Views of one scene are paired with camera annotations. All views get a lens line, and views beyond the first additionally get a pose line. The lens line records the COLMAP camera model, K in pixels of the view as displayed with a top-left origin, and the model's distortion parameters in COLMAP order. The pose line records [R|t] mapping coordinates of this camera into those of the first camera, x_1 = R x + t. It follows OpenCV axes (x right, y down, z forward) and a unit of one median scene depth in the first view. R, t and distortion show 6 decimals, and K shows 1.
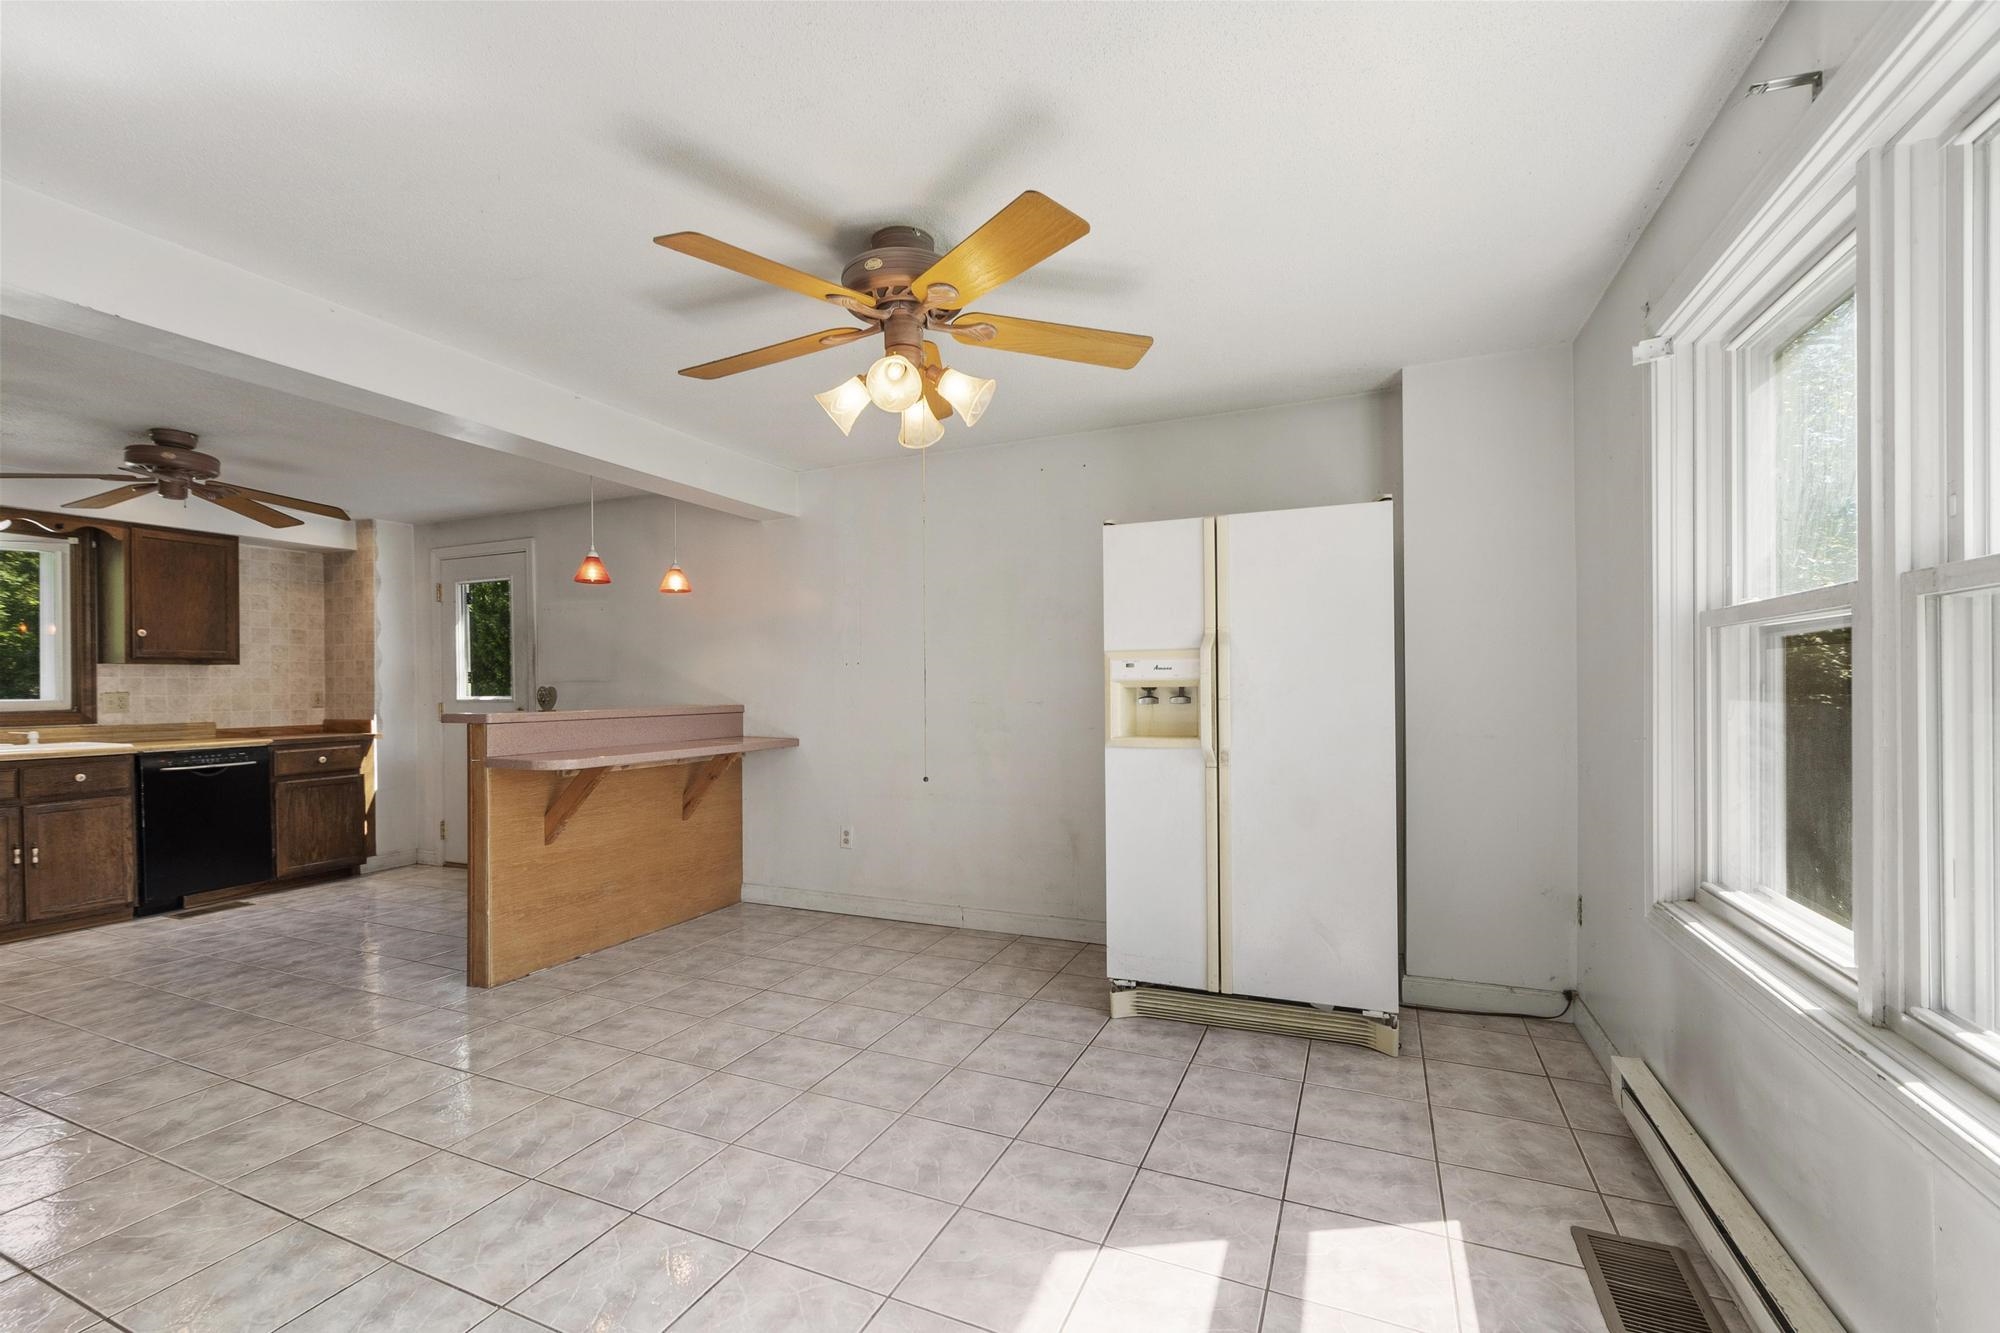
lens RADIAL K [[863.8, 0, 961.2], [0, 863.8, 689.5], [0, 0, 1]] dist [-0.001241, -0.000579]
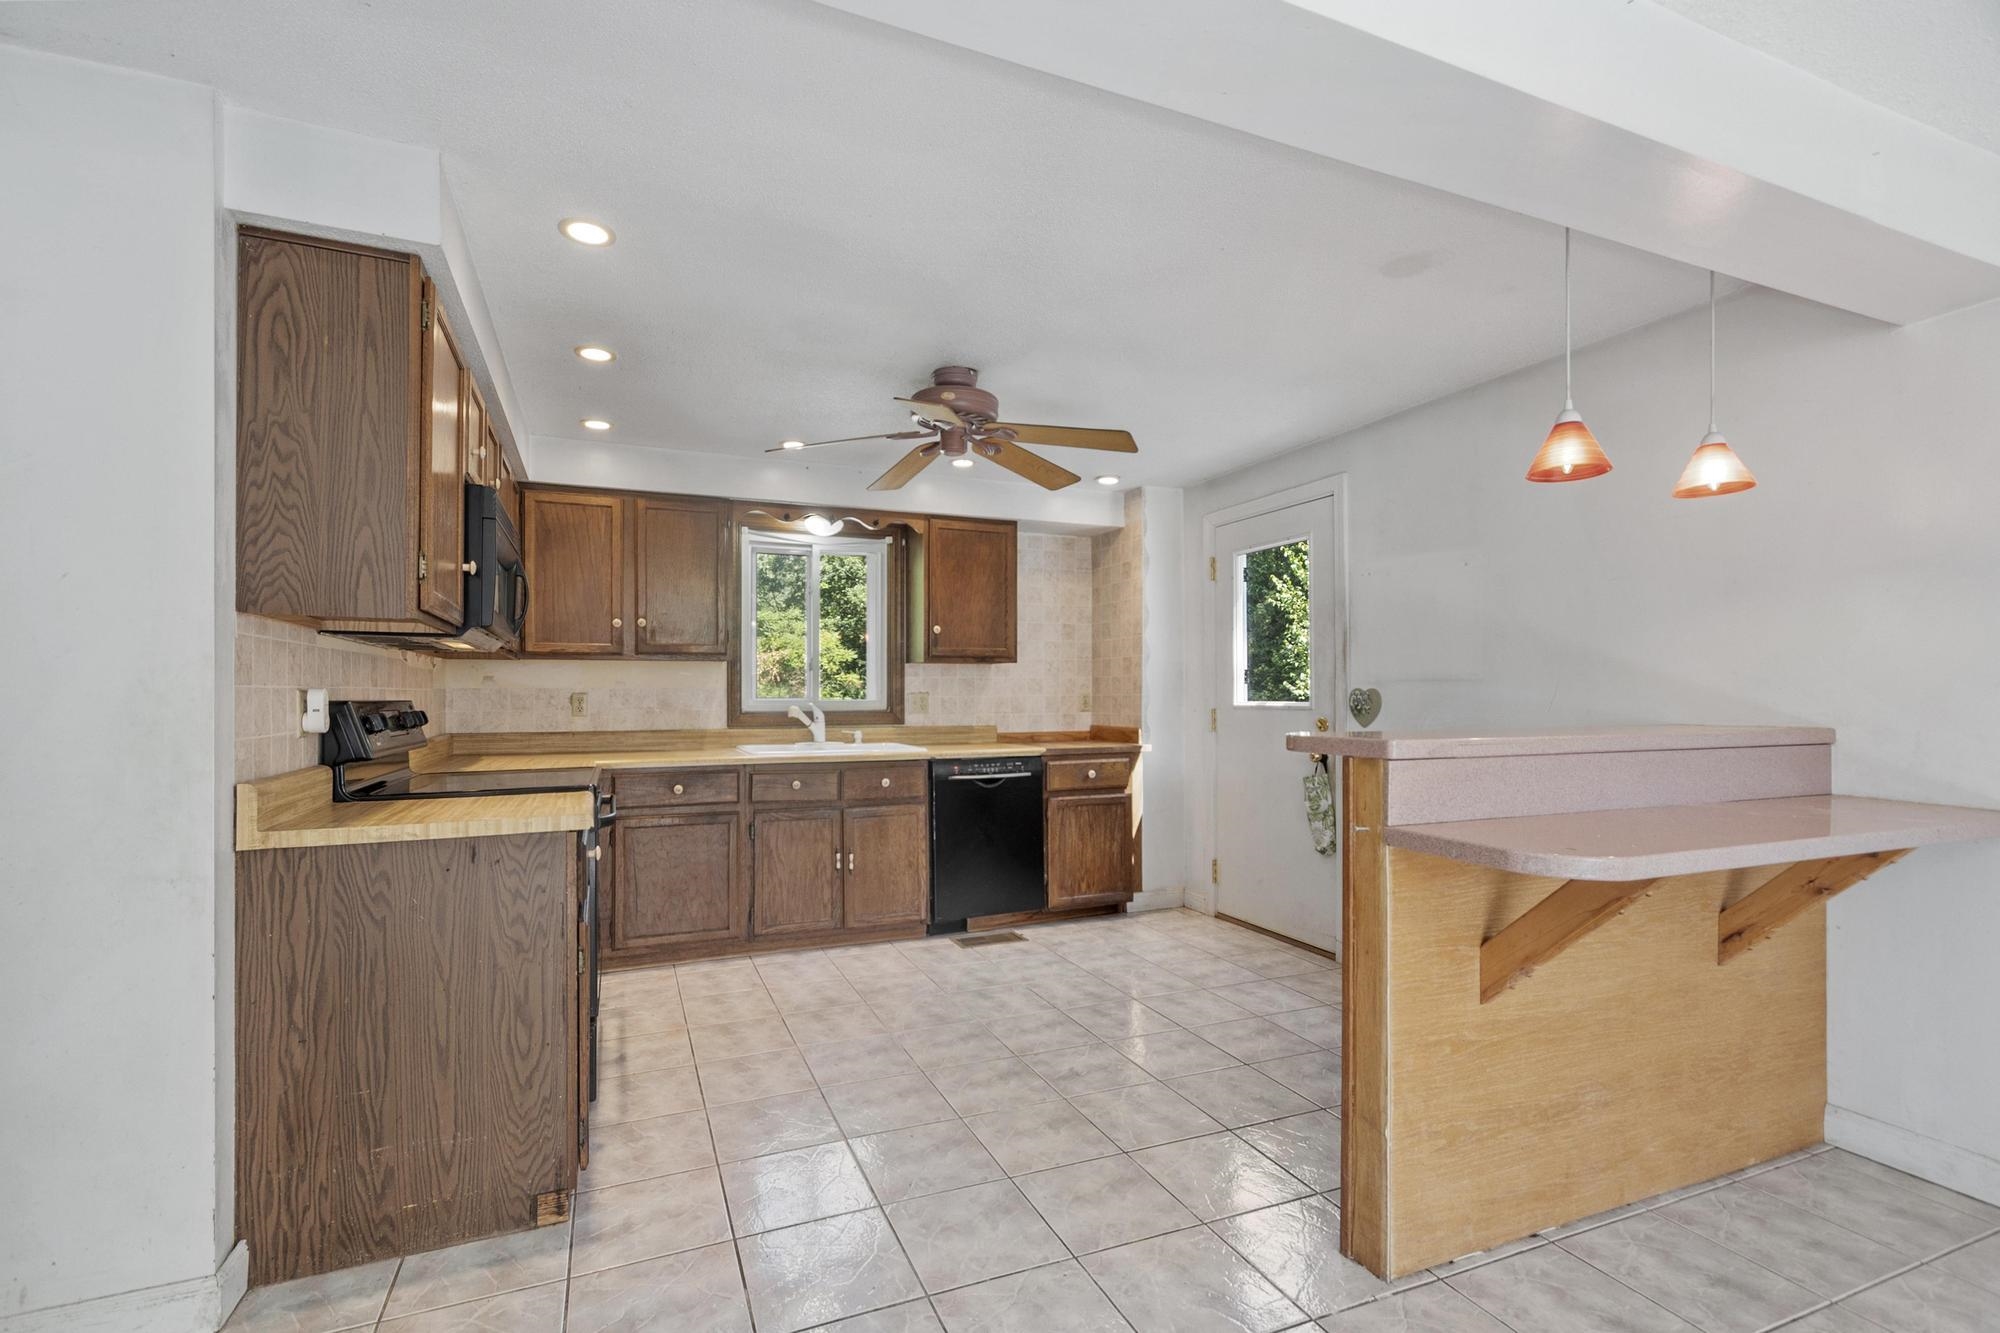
lens RADIAL K [[863.8, 0, 961.2], [0, 863.8, 689.5], [0, 0, 1]] dist [-0.001241, -0.000579]
pose [[0.721873, 0.004112, -0.692013, -0.270907], [-0.007196, 0.999973, -0.001564, 0.000935], [0.691988, 0.006109, 0.721883, 0.329175]]
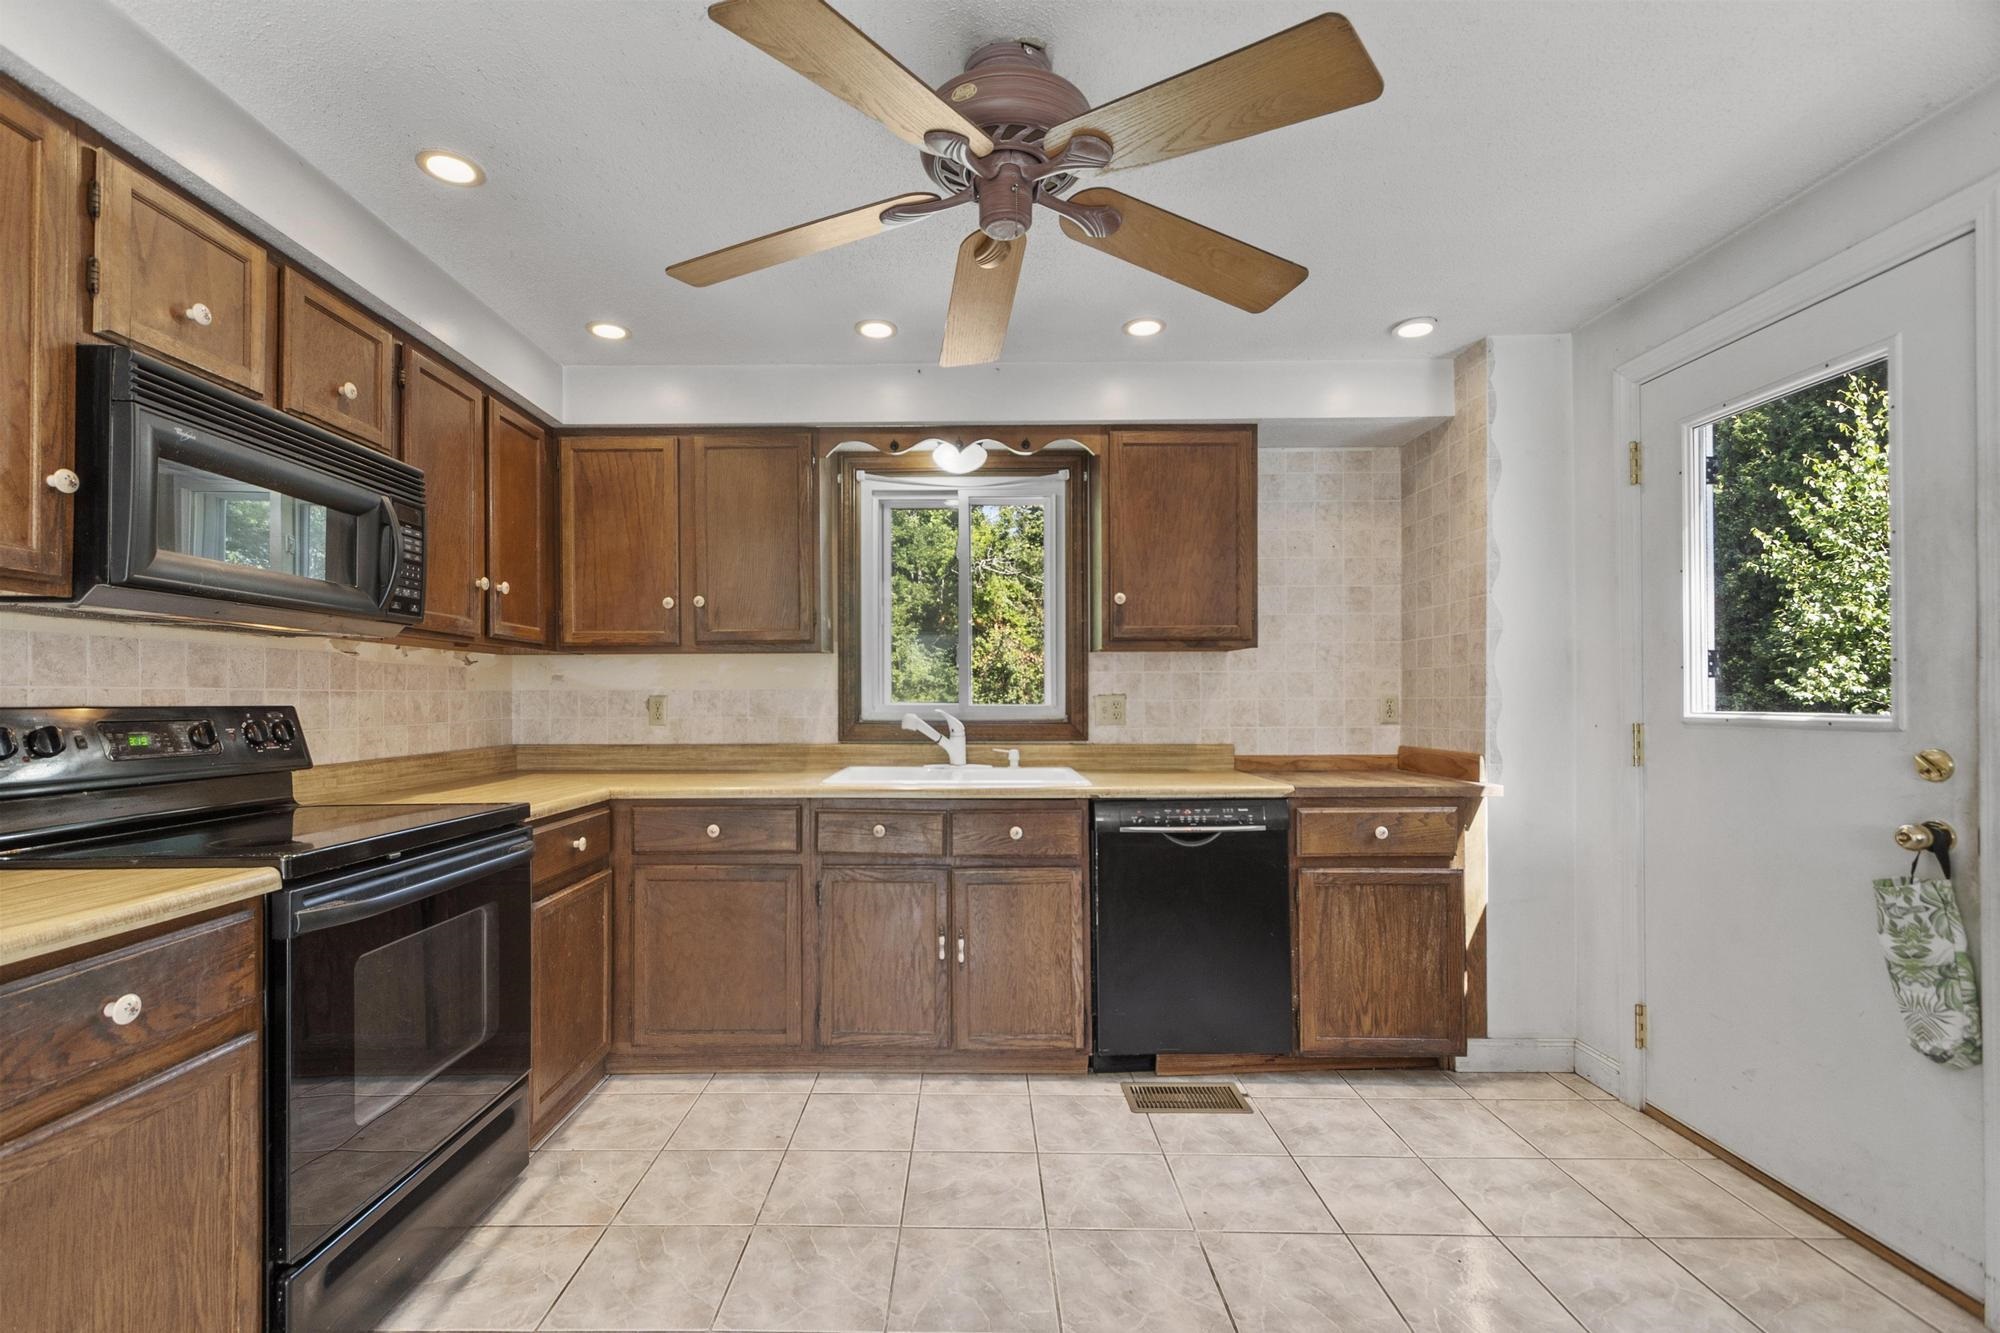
lens RADIAL K [[849.2, 0, 975.7], [0, 849.2, 695.8], [0, 0, 1]] dist [0.006381, -0.000733]
pose [[0.405313, 0.005328, -0.914162, -0.423991], [-0.004788, 0.999982, 0.003706, 0.002178], [0.914165, 0.002875, 0.405331, 0.642368]]
